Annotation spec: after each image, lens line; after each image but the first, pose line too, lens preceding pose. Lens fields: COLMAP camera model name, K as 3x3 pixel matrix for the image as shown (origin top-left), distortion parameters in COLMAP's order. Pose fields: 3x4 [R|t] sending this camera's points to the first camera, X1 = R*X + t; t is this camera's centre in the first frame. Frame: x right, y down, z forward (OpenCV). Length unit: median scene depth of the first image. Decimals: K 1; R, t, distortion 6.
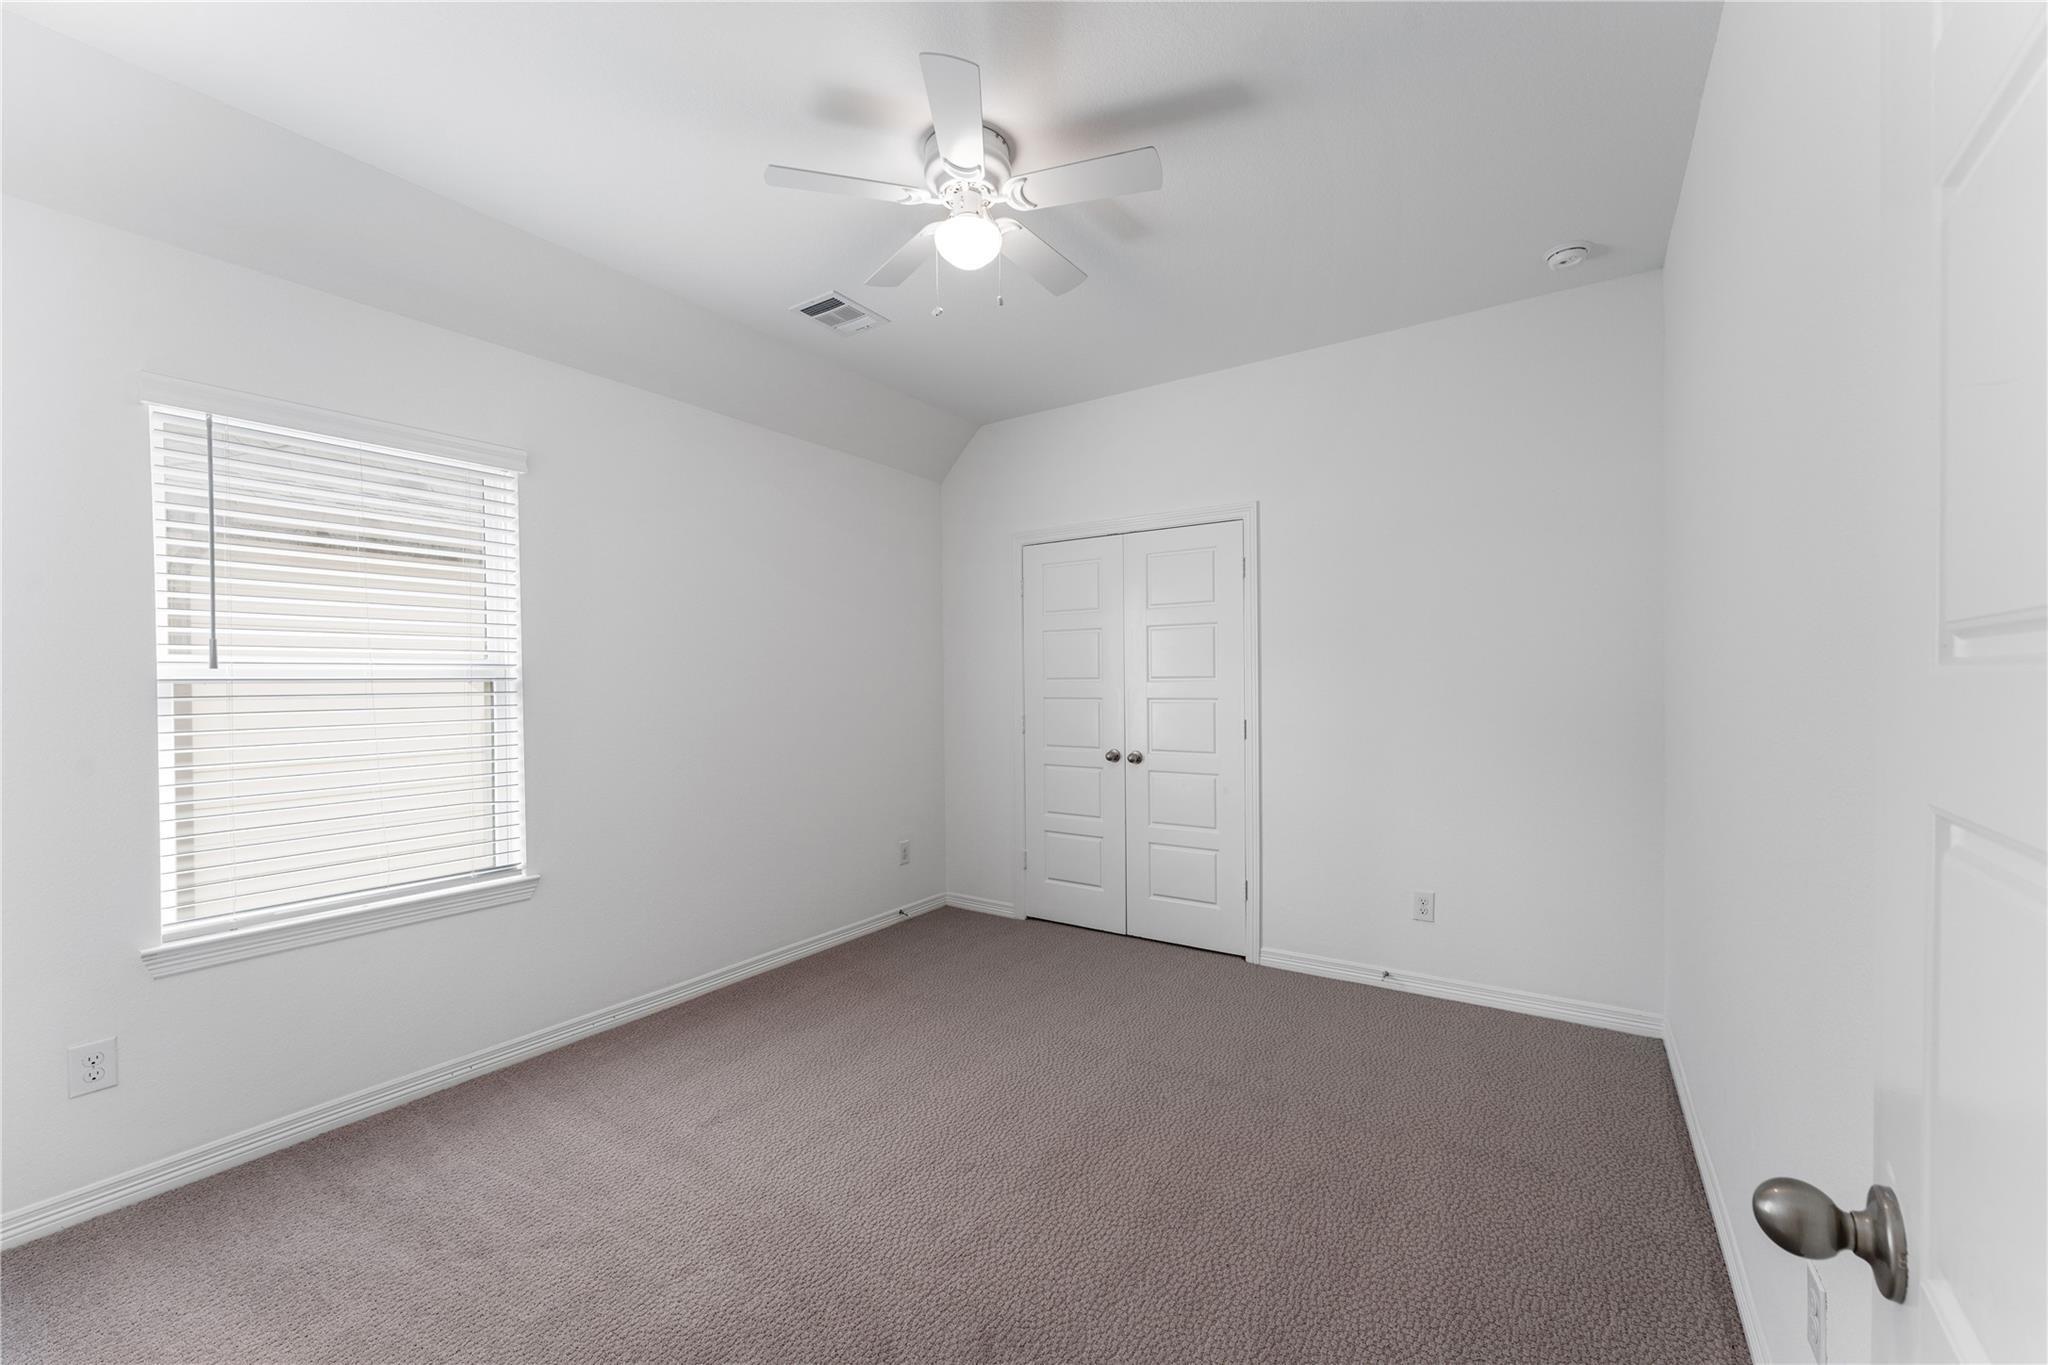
lens RADIAL K [[847.3, 0, 1024.0], [0, 847.3, 682.5], [0, 0, 1]] dist [0.001685, -0.000168]
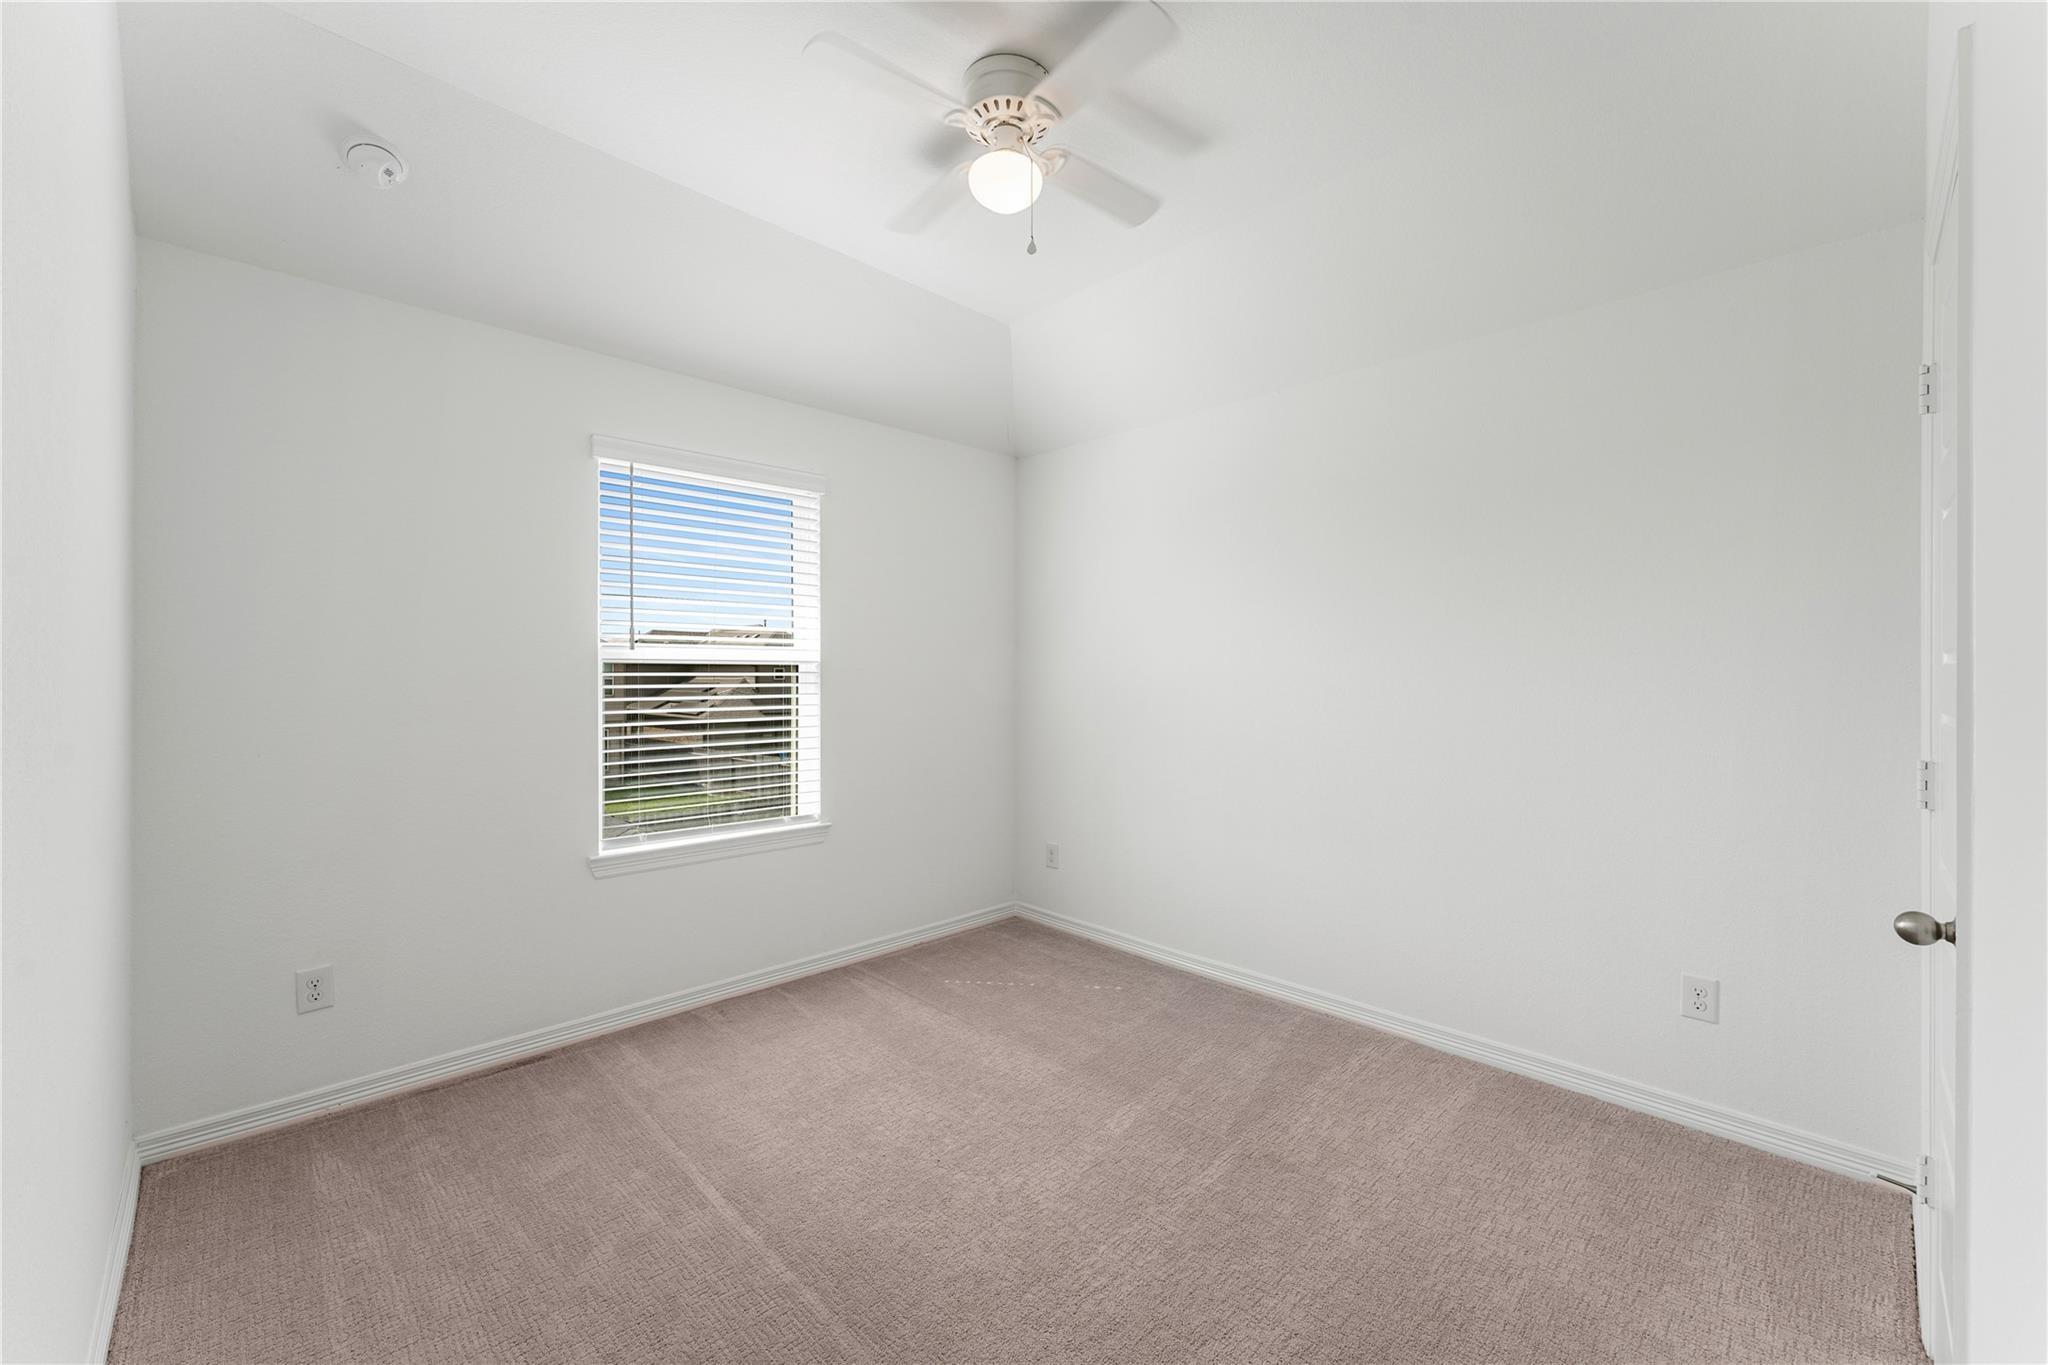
lens RADIAL K [[829.2, 0, 1019.2], [0, 829.2, 678.8], [0, 0, 1]] dist [-0.001644, 0.000375]
pose [[0.978678, 0.016132, -0.204767, -0.091039], [-0.014142, 0.999838, 0.011175, 0.001320], [0.204914, -0.008041, 0.978747, -0.154485]]
